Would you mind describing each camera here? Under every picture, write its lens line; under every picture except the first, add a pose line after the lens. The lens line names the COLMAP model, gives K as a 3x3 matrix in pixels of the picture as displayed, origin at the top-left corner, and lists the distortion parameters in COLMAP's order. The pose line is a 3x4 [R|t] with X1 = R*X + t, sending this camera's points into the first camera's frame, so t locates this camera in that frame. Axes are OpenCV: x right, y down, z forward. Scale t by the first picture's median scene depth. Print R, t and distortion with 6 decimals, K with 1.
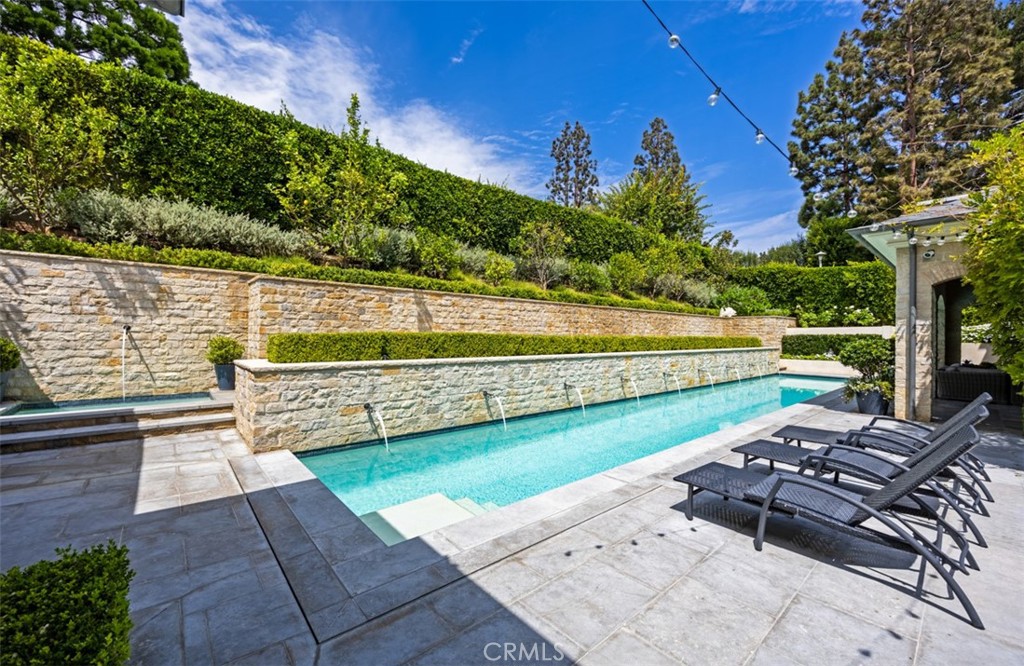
lens RADIAL K [[400.7, 0, 501.2], [0, 400.7, 334.1], [0, 0, 1]] dist [0.002522, -0.000426]
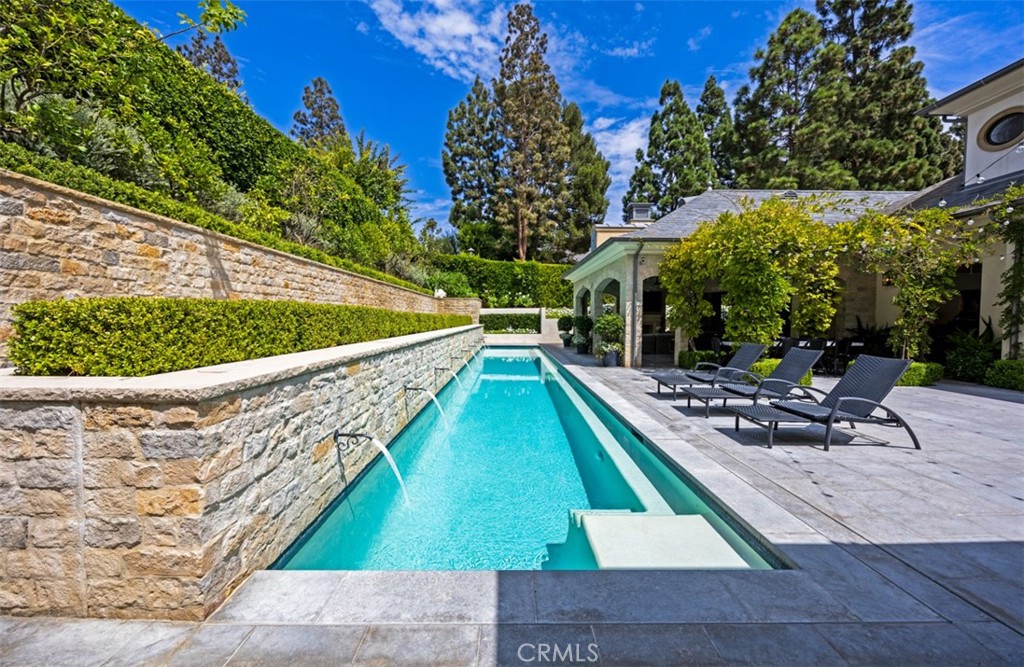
lens RADIAL K [[400.7, 0, 520.1], [0, 400.7, 339.4], [0, 0, 1]] dist [0.002522, -0.000426]
pose [[0.637195, -0.046740, 0.769284, -0.428092], [-0.001535, 0.998080, 0.061912, 0.009437], [-0.770701, -0.040631, 0.635900, 0.328770]]
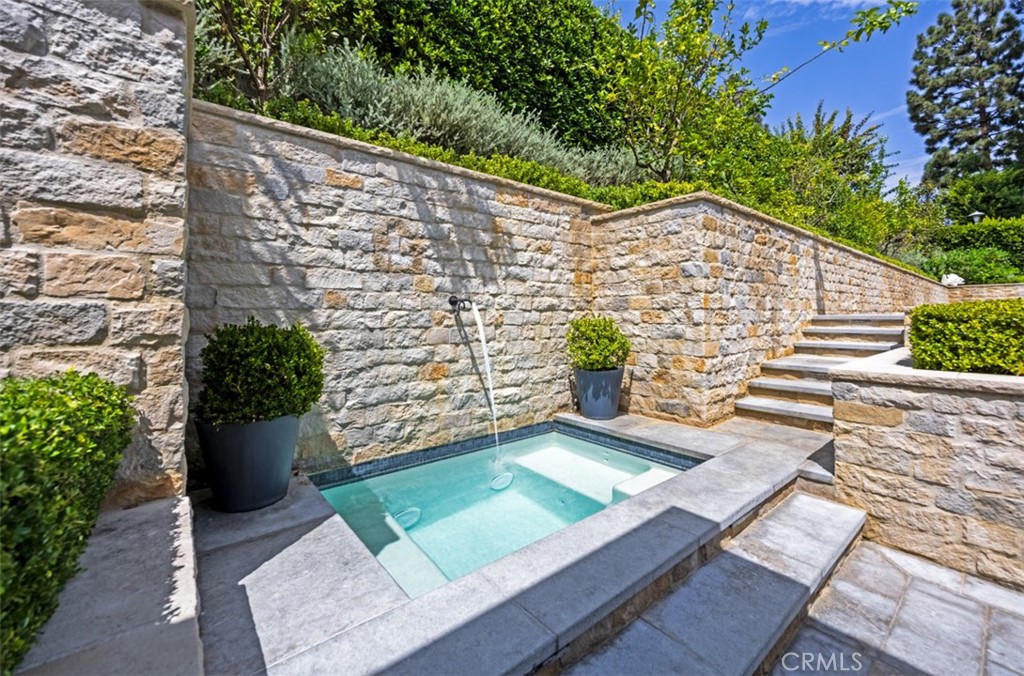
lens RADIAL K [[417.8, 0, 526.7], [0, 417.8, 314.0], [0, 0, 1]] dist [0.001932, -0.001599]
pose [[0.999798, -0.018920, -0.006719, -0.805722], [0.018884, 0.999807, -0.005494, 0.004373], [0.006822, 0.005366, 0.999962, 0.471036]]
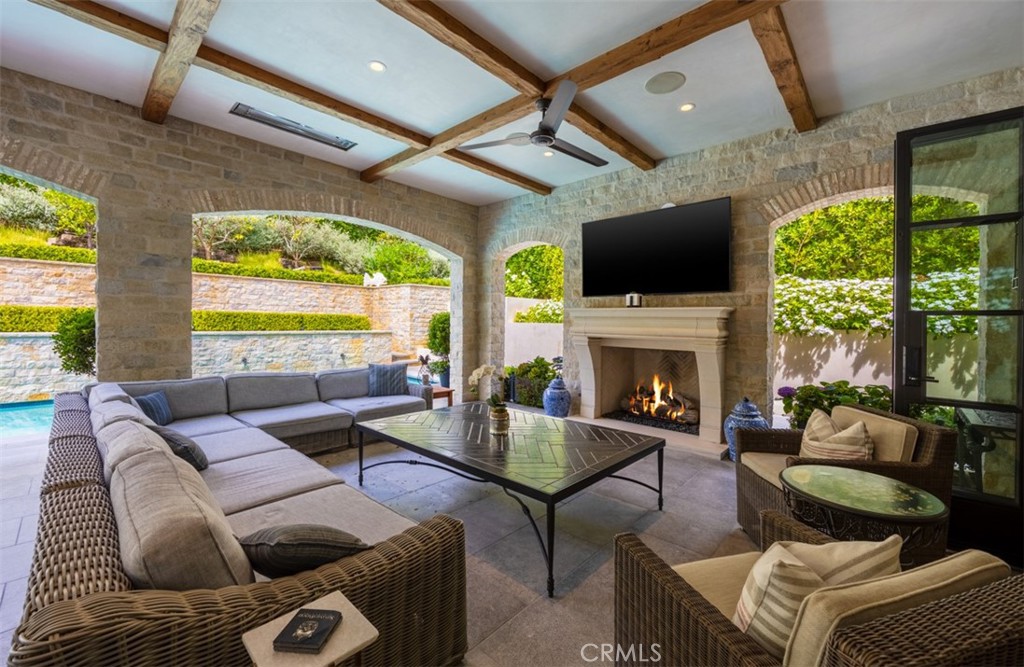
lens RADIAL K [[400.7, 0, 497.3], [0, 400.7, 319.8], [0, 0, 1]] dist [0.002522, -0.000426]
pose [[0.996008, 0.009523, 0.088757, 1.978266], [-0.009582, 0.999954, 0.000246, 0.032969], [-0.088751, -0.001096, 0.996053, 0.830347]]
